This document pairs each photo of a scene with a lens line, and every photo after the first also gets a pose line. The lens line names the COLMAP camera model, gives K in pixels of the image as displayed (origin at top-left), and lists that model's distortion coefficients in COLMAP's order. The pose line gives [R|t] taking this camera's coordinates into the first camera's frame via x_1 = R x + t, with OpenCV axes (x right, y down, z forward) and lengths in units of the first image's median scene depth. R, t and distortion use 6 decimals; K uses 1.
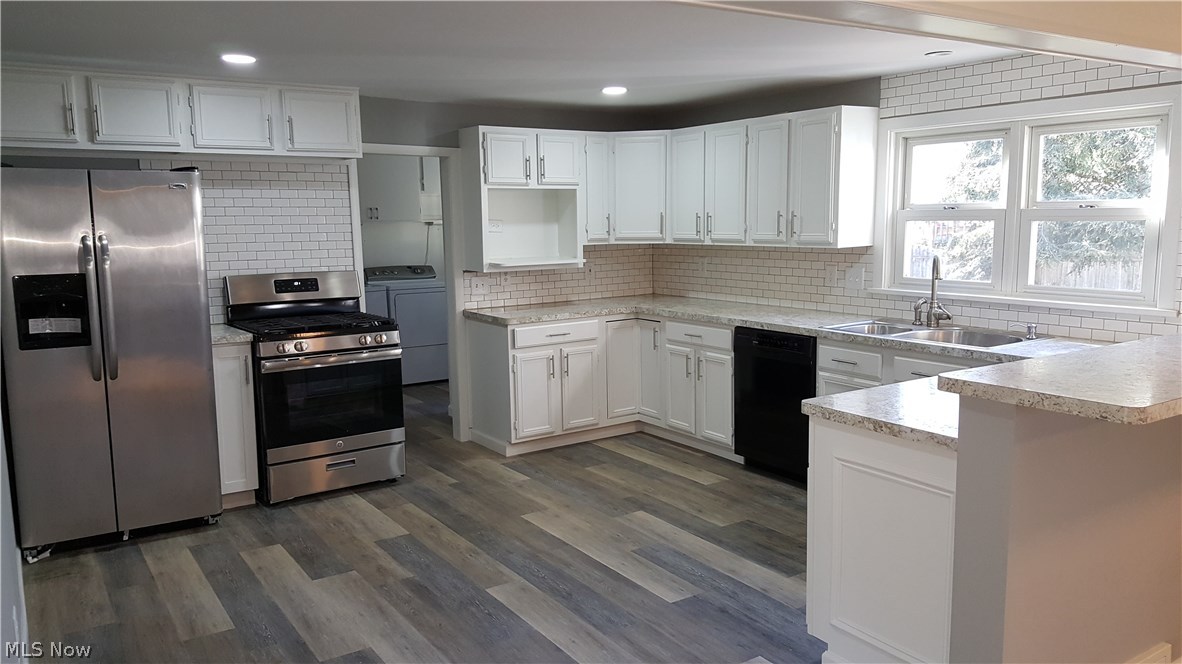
lens RADIAL K [[887.7, 0, 610.9], [0, 887.7, 329.1], [0, 0, 1]] dist [0.171188, -0.287119]
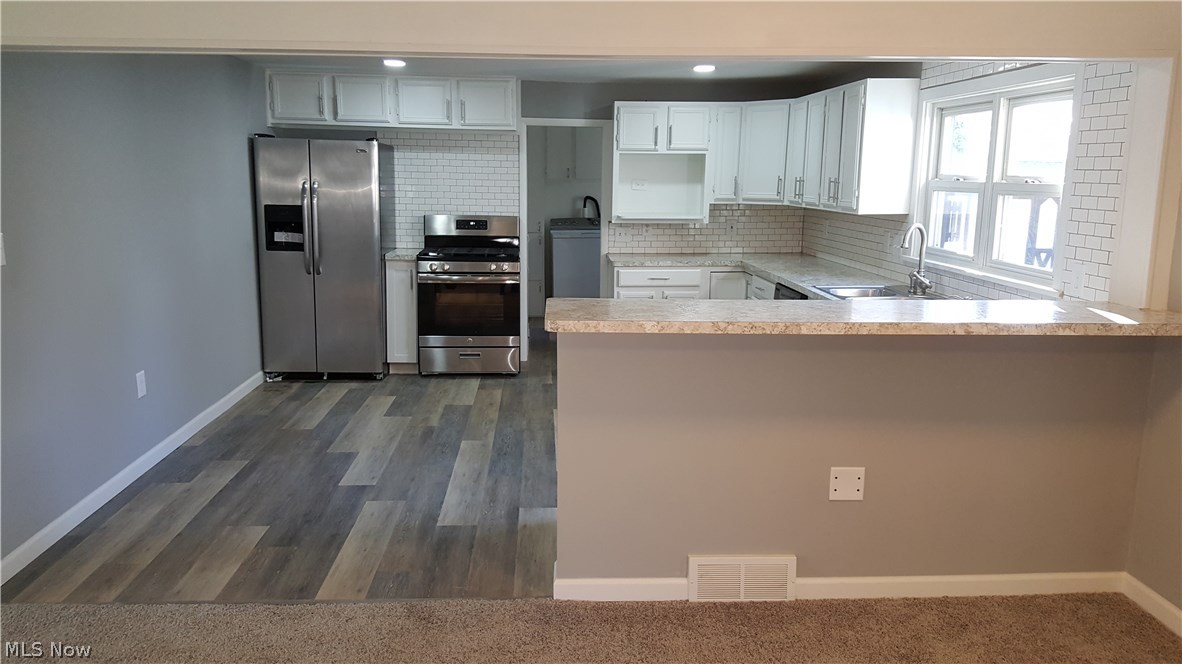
lens RADIAL K [[884.4, 0, 591.0], [0, 884.4, 332.0], [0, 0, 1]] dist [0.172262, -0.299798]
pose [[0.853456, 0.115065, -0.508304, 0.534601], [-0.089415, 0.993189, 0.074699, -0.003495], [0.513437, -0.018302, 0.857932, -0.072742]]
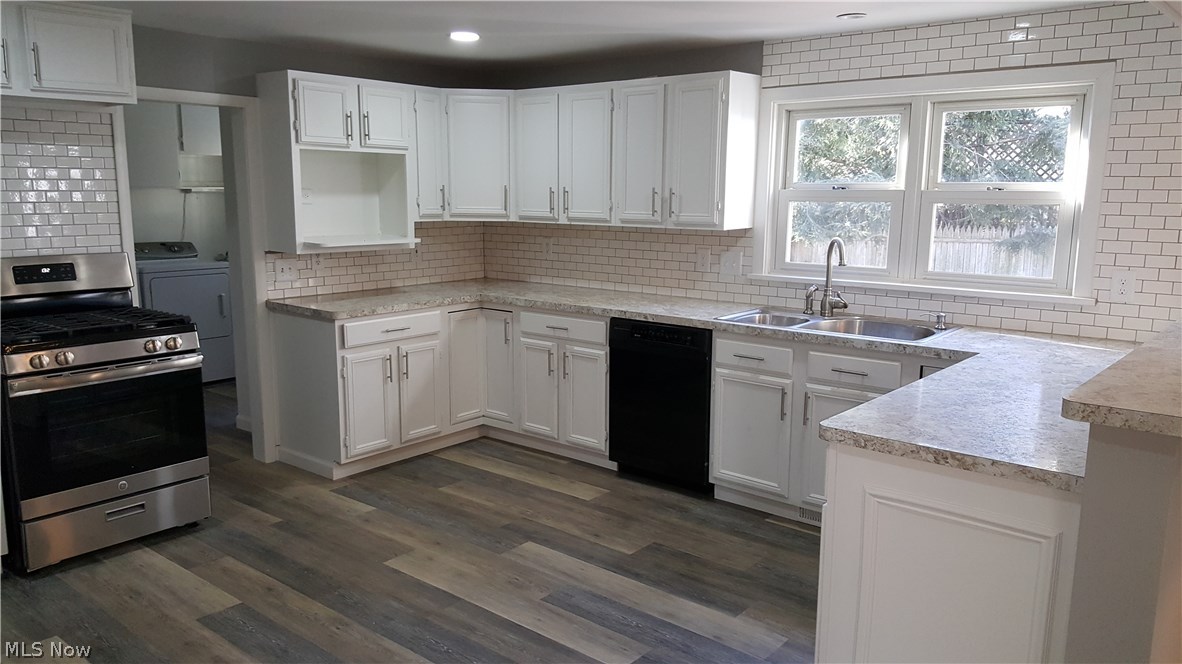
lens RADIAL K [[884.4, 0, 591.0], [0, 884.4, 332.0], [0, 0, 1]] dist [0.172262, -0.299798]
pose [[0.963948, -0.022170, 0.265167, -0.117708], [0.013767, 0.999344, 0.033506, -0.019302], [-0.265736, -0.028648, 0.963620, 0.165816]]
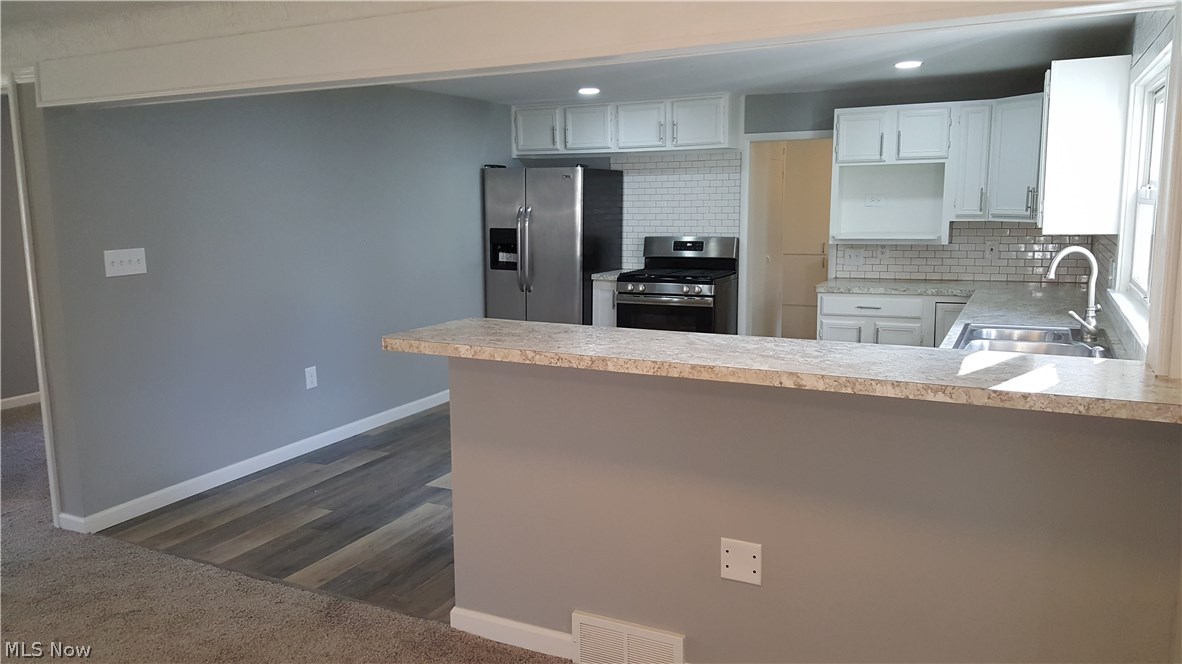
lens RADIAL K [[884.4, 0, 591.0], [0, 884.4, 332.0], [0, 0, 1]] dist [0.172262, -0.299798]
pose [[0.479727, 0.140209, -0.866143, 0.779045], [-0.106271, 0.989167, 0.101264, -0.041906], [0.870958, 0.043467, 0.489431, 0.241258]]
